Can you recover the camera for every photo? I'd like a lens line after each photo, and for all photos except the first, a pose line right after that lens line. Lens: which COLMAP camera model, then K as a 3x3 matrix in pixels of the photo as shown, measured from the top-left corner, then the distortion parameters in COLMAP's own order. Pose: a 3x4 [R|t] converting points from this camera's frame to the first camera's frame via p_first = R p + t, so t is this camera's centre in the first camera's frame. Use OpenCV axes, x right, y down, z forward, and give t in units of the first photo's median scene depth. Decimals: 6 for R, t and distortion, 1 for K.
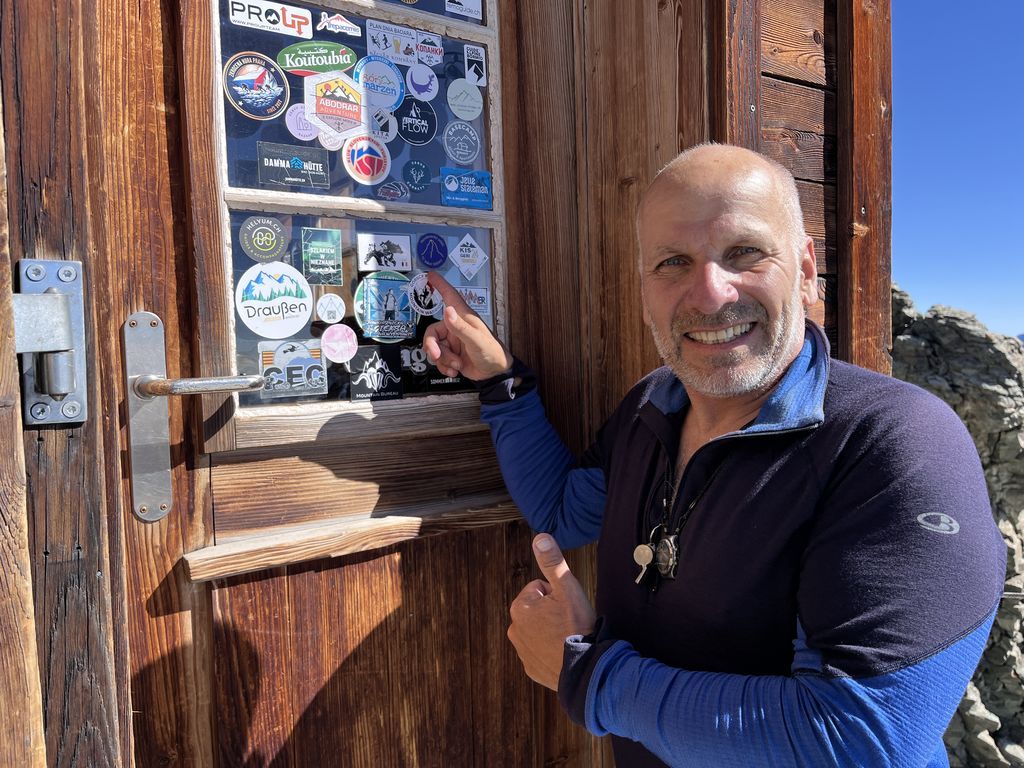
lens RADIAL K [[783.9, 0, 511.6], [0, 783.9, 385.7], [0, 0, 1]] dist [0.041585, -0.036705]
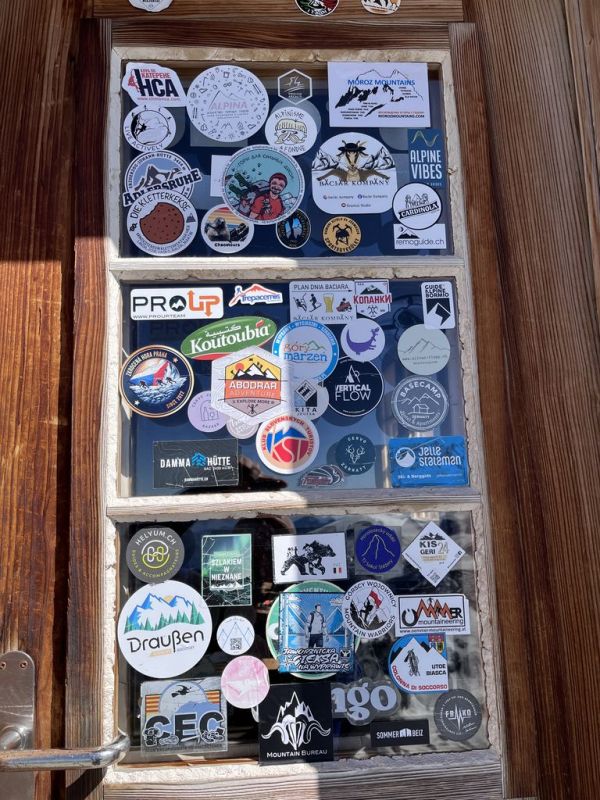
lens RADIAL K [[612.4, 0, 302.3], [0, 612.4, 404.2], [0, 0, 1]] dist [0.041585, -0.036705]
pose [[0.851904, -0.067347, -0.519350, 0.159661], [-0.020775, 0.986570, -0.162012, -0.219094], [0.523286, 0.148808, 0.839064, 0.455188]]
